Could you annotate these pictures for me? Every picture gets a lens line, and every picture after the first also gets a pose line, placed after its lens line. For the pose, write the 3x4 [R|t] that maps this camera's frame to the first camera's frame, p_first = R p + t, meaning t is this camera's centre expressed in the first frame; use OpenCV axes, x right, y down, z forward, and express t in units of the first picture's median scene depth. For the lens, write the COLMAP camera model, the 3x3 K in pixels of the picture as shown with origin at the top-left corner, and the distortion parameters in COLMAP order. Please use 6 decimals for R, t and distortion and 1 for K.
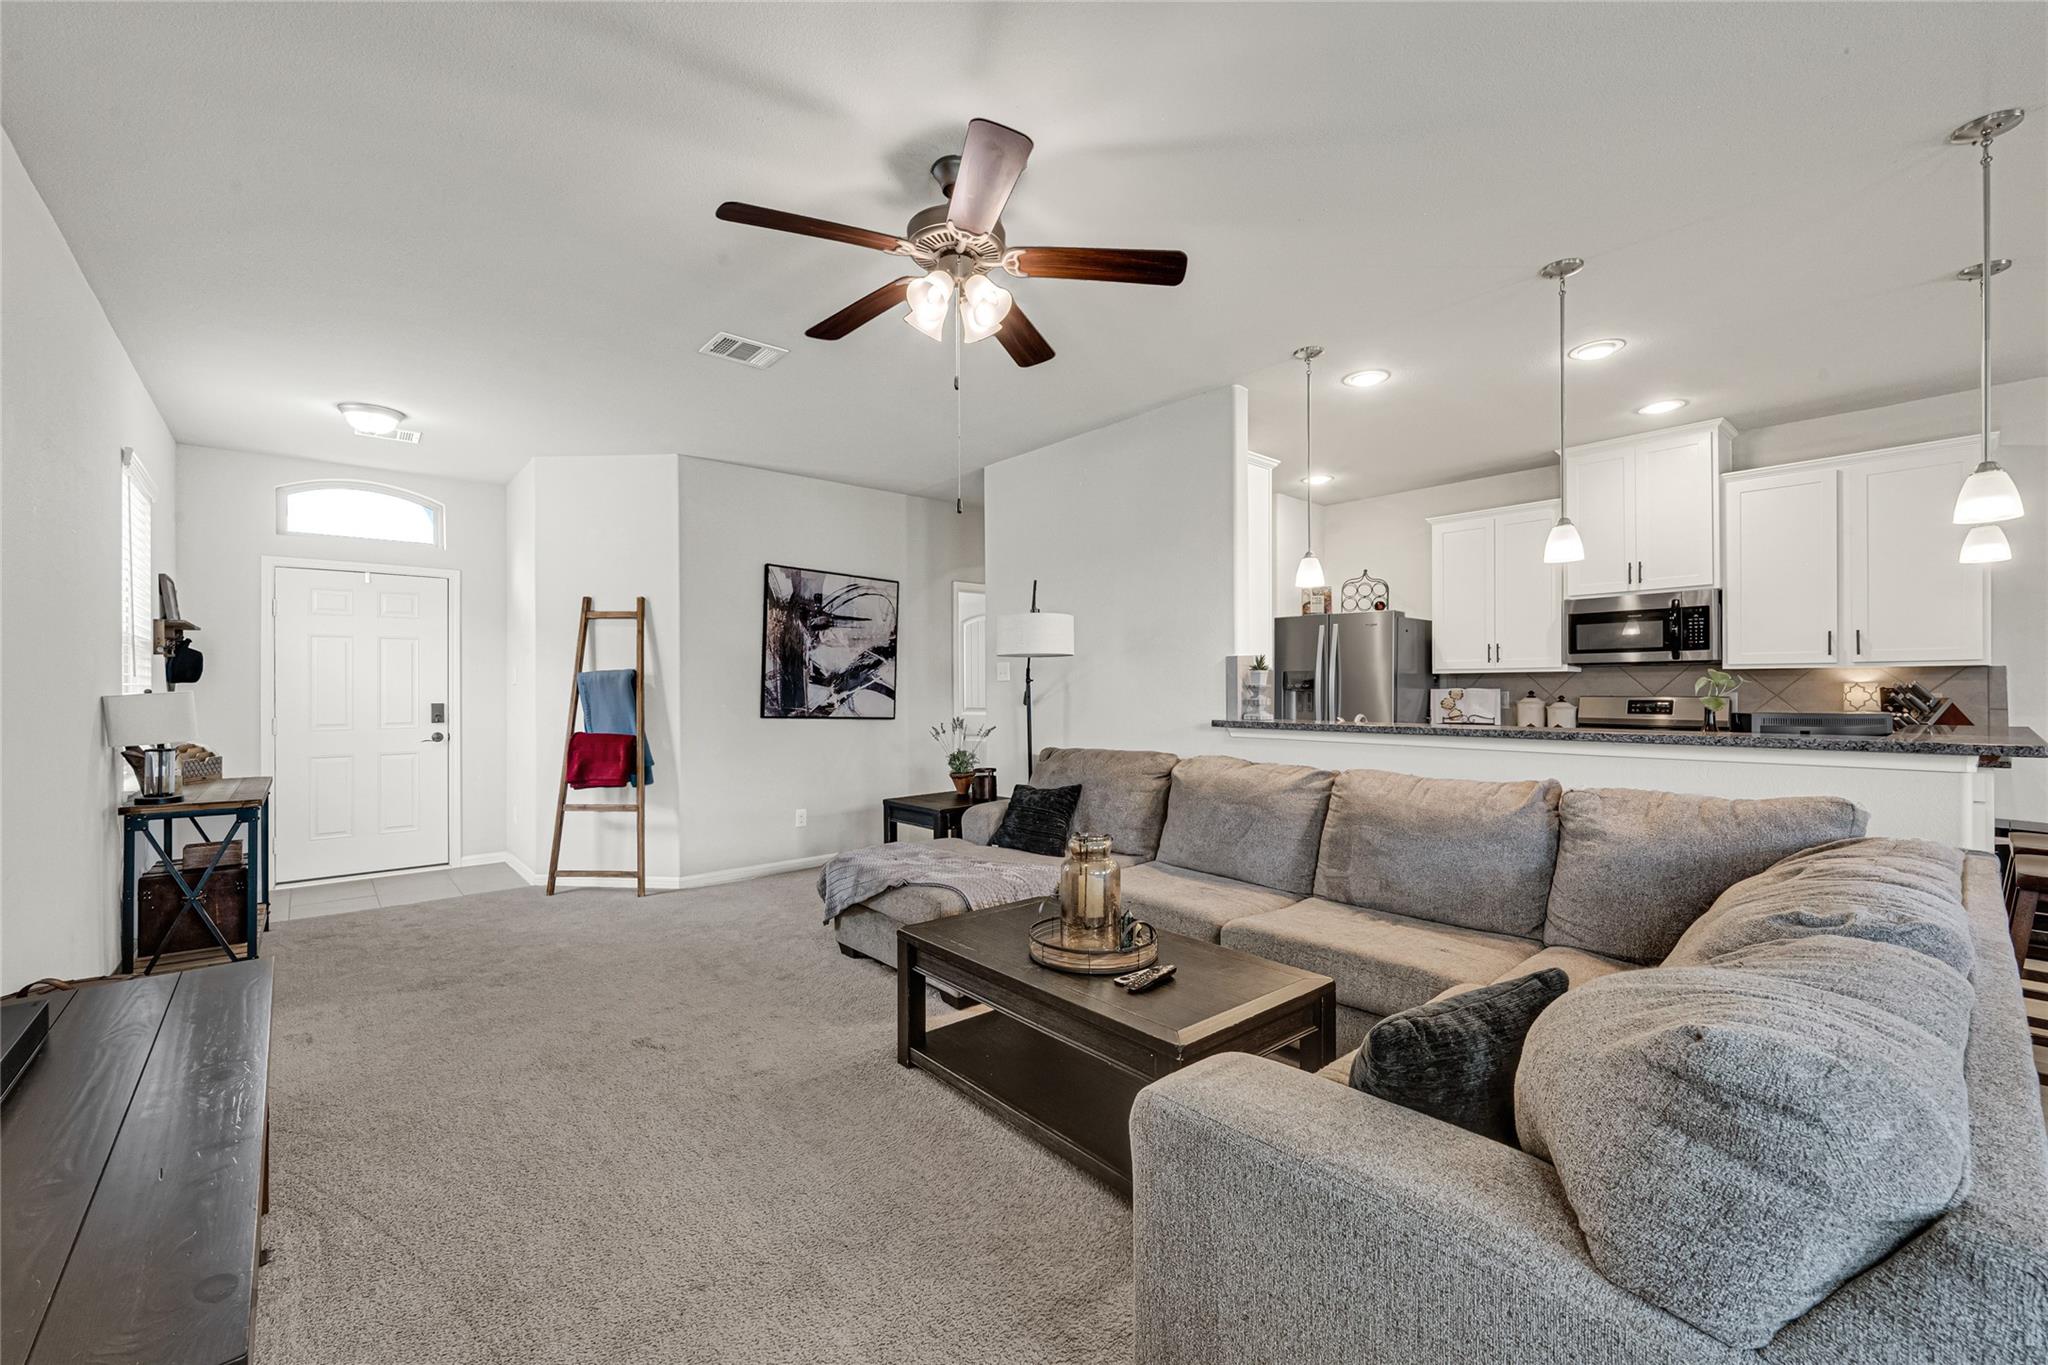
lens RADIAL K [[870.6, 0, 1029.0], [0, 870.6, 672.9], [0, 0, 1]] dist [0.010059, -0.000162]
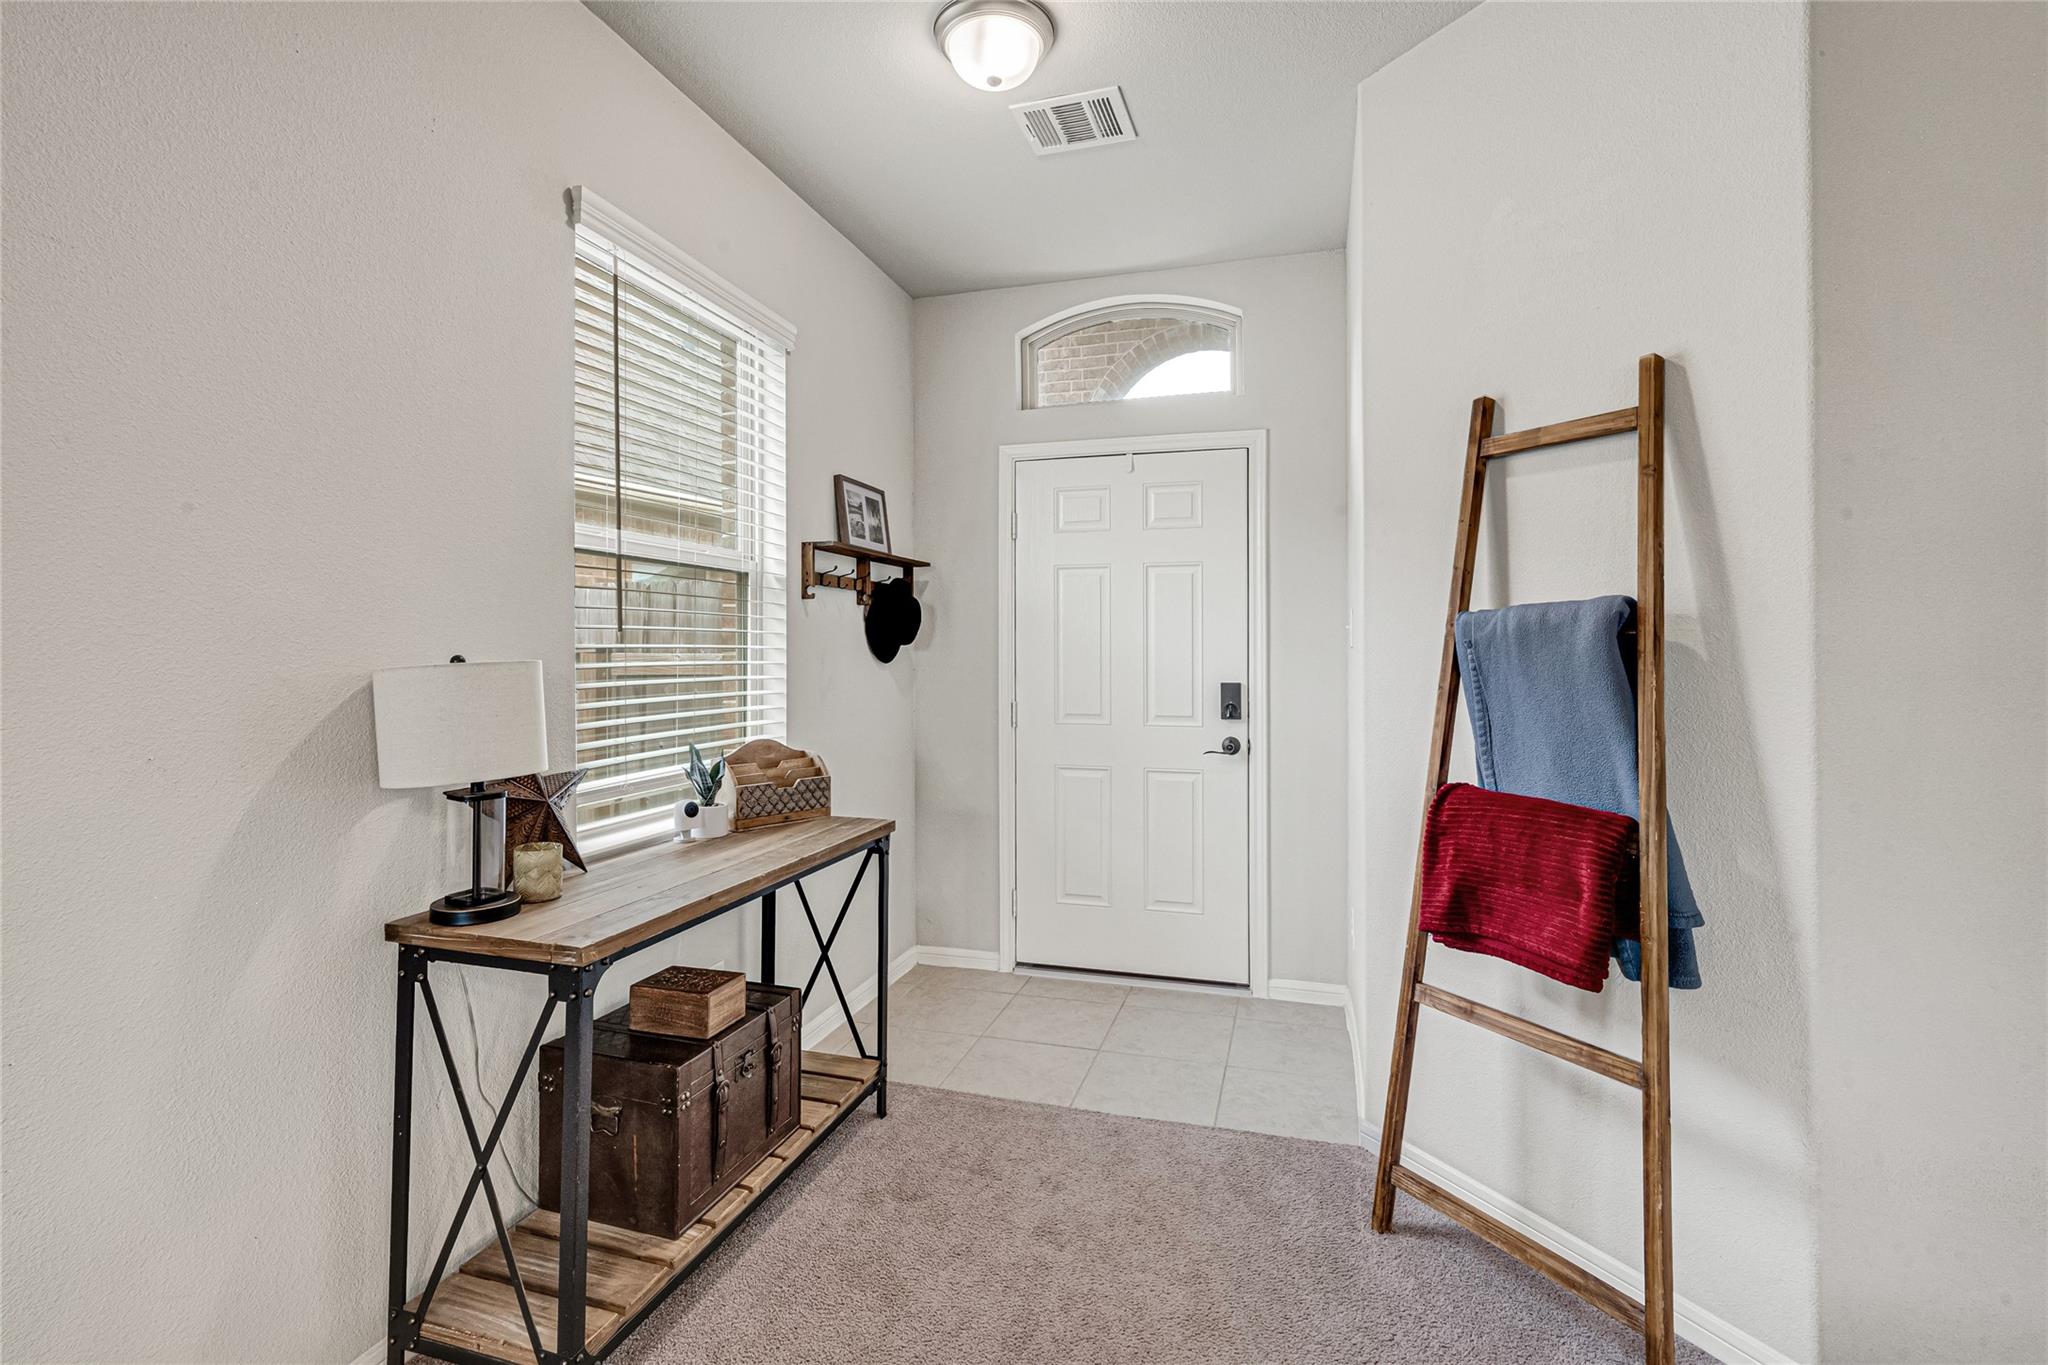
lens RADIAL K [[940.7, 0, 1032.5], [0, 940.7, 653.3], [0, 0, 1]] dist [-0.000369, -0.000124]
pose [[0.558155, 0.004409, -0.829725, -0.293154], [0.009923, 0.999879, 0.011989, 0.009426], [0.829678, -0.014925, 0.558043, 0.636326]]
